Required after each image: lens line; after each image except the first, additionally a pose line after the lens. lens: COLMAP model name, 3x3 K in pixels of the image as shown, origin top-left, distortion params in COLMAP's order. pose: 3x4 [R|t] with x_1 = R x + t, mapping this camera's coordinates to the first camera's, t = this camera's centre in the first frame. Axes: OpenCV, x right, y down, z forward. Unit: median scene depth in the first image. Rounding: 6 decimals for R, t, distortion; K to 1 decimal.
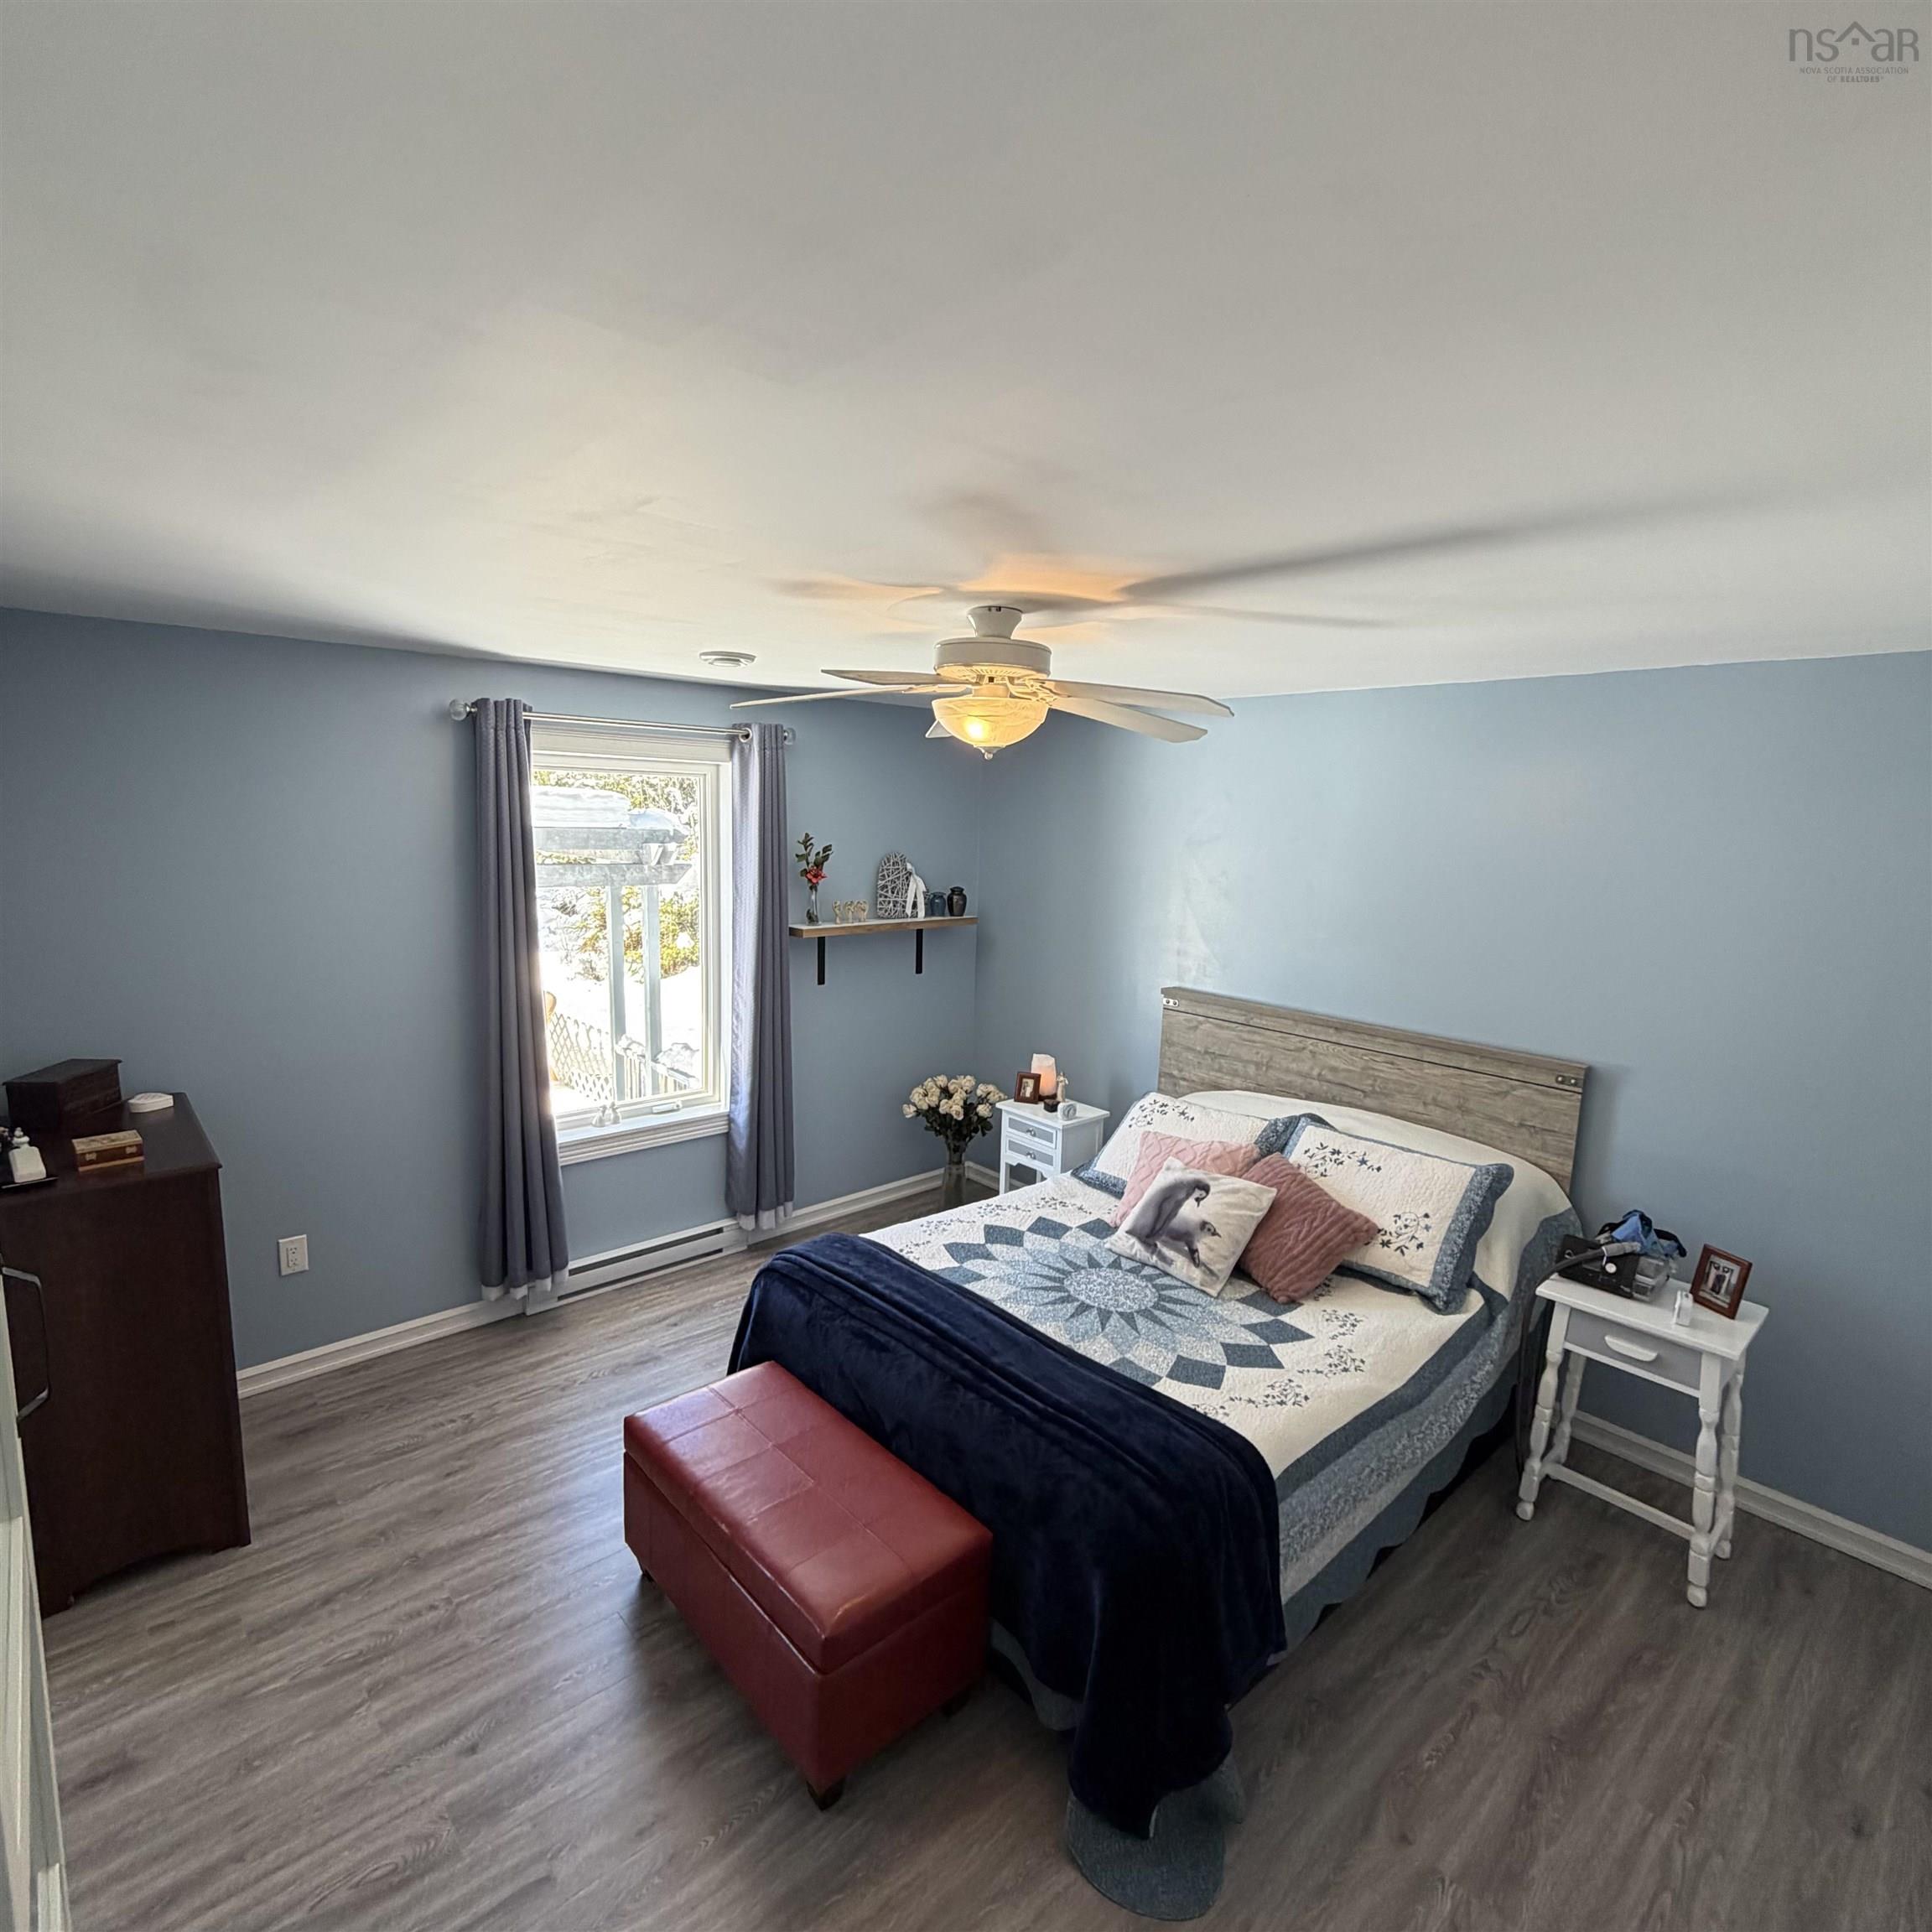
lens RADIAL K [[1026.8, 0, 966.0], [0, 1026.8, 966.0], [0, 0, 1]] dist [0.005346, -0.002691]
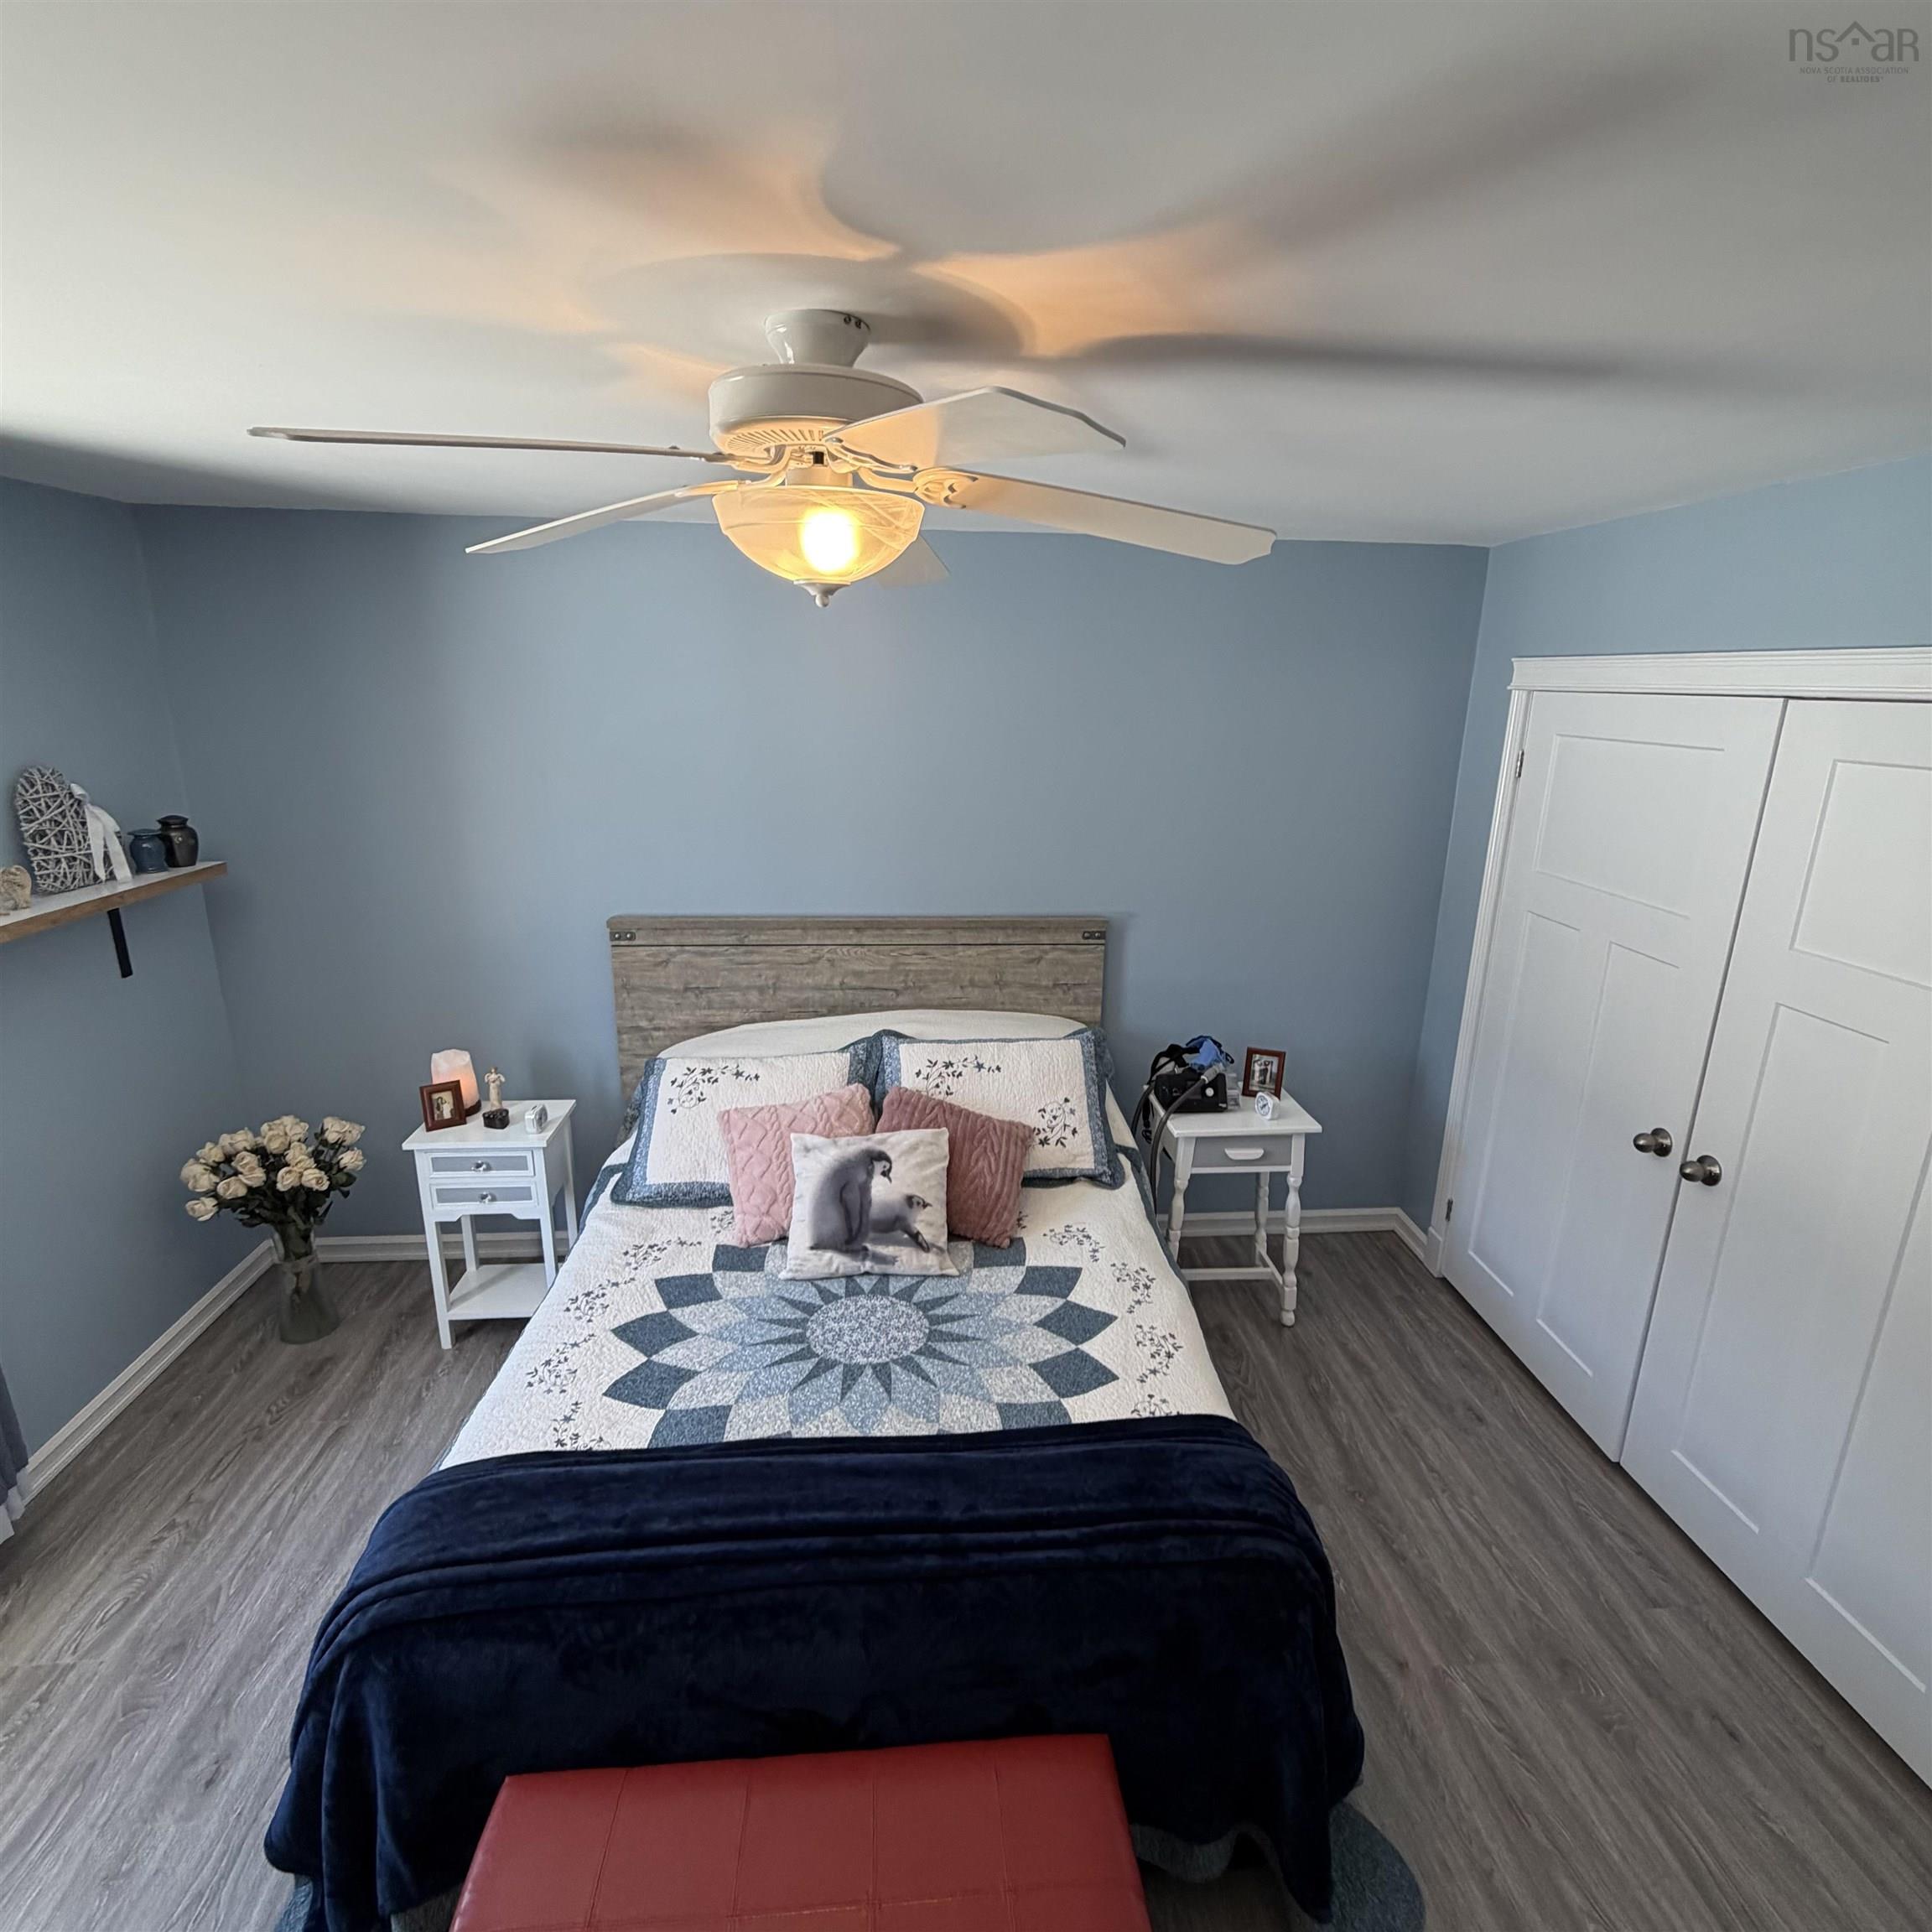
lens RADIAL K [[1026.8, 0, 966.0], [0, 1026.8, 966.0], [0, 0, 1]] dist [0.005346, -0.002691]
pose [[0.602872, -0.233381, 0.762940, -0.314004], [0.123574, 0.972035, 0.199695, -0.086250], [-0.788210, -0.026111, 0.614853, 0.446906]]
